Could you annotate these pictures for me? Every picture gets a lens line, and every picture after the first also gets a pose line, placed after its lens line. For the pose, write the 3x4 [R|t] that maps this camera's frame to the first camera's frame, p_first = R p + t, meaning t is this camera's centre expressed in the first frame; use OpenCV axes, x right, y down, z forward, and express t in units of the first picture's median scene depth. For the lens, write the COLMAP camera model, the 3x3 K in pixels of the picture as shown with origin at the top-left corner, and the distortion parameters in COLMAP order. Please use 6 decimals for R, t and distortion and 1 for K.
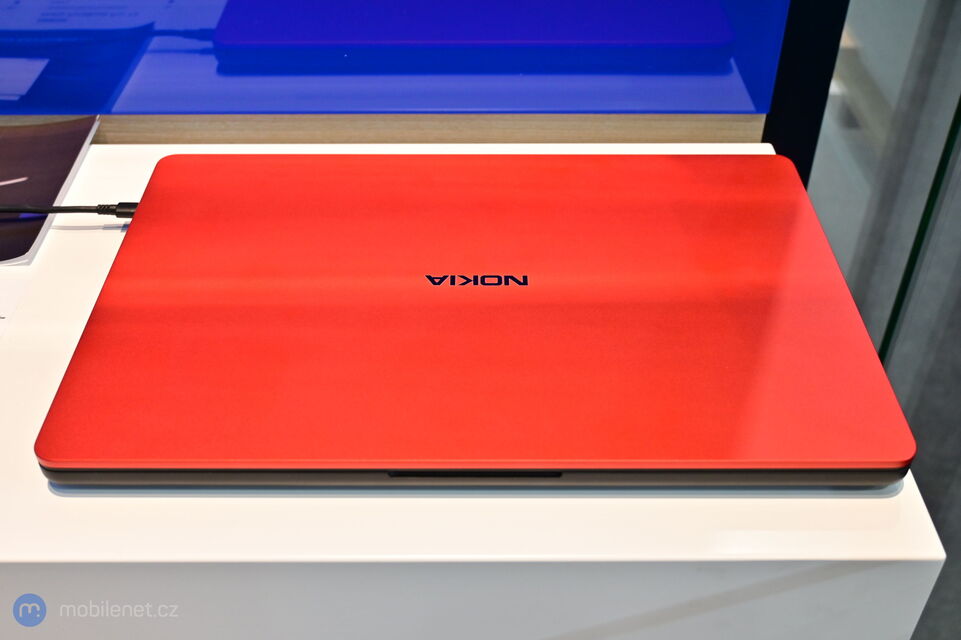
lens RADIAL K [[1072.9, 0, 480.5], [0, 1072.9, 320.0], [0, 0, 1]] dist [-0.004713, -0.016857]
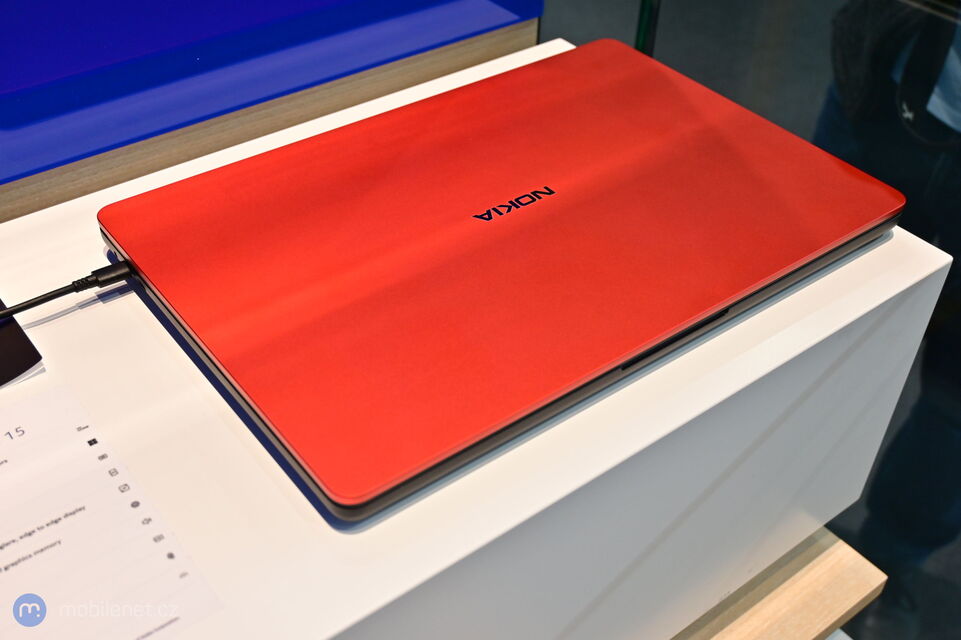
lens RADIAL K [[1072.9, 0, 480.5], [0, 1072.9, 320.0], [0, 0, 1]] dist [-0.004713, -0.016857]
pose [[0.795576, -0.374087, 0.476568, -0.515523], [0.363536, 0.924021, 0.118436, -0.061259], [-0.484664, 0.079025, 0.871123, 0.081616]]
